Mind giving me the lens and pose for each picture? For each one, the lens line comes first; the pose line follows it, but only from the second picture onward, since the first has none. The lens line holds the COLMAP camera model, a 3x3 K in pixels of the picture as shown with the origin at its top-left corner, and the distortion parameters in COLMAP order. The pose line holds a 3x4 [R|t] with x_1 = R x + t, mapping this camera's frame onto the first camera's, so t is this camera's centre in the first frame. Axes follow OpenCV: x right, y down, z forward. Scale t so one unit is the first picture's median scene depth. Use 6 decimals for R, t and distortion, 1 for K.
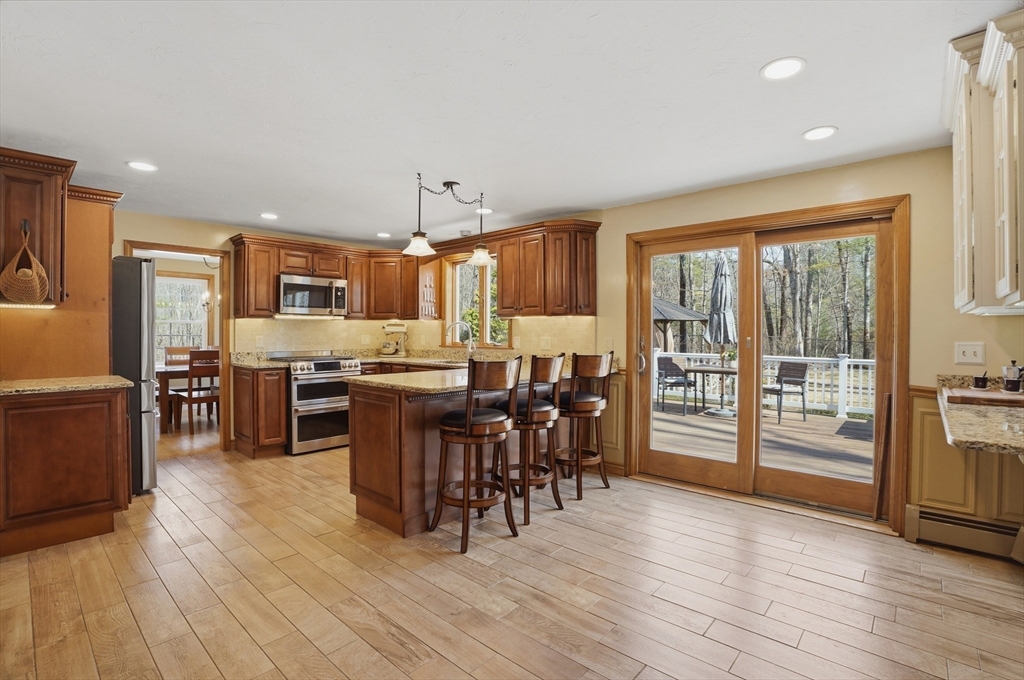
lens RADIAL K [[474.0, 0, 509.0], [0, 474.0, 336.1], [0, 0, 1]] dist [-0.072547, 0.020711]
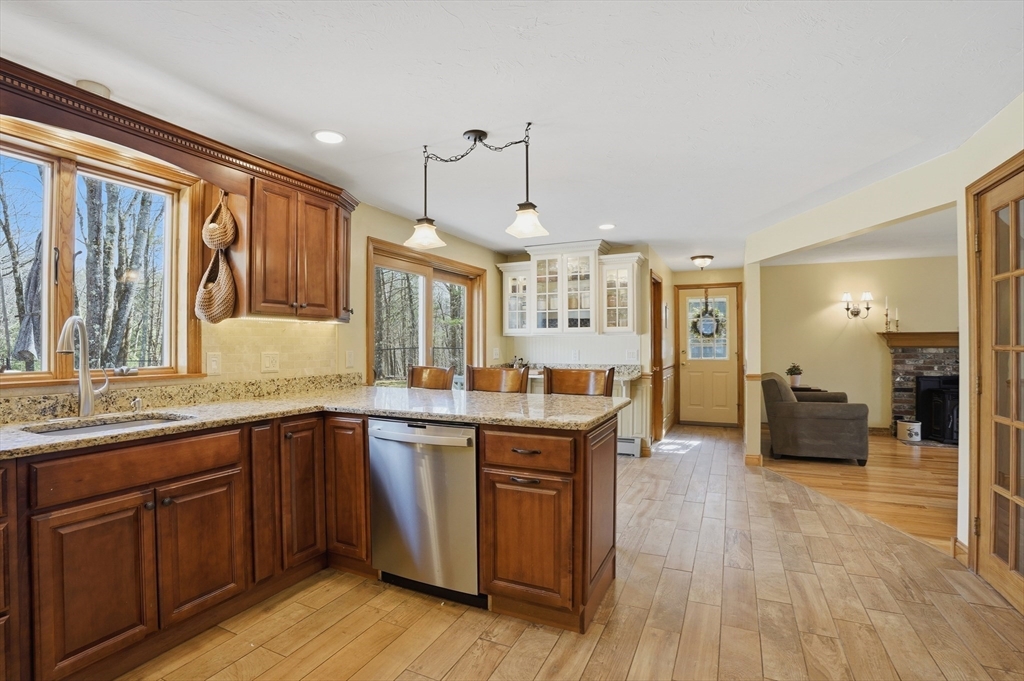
lens RADIAL K [[479.4, 0, 512.0], [0, 479.4, 340.5], [0, 0, 1]] dist [-0.078042, 0.022361]
pose [[-0.294907, 0.005167, 0.955512, -0.667919], [0.006535, 0.999973, -0.003390, -0.009014], [-0.955504, 0.005245, -0.294933, 0.948770]]
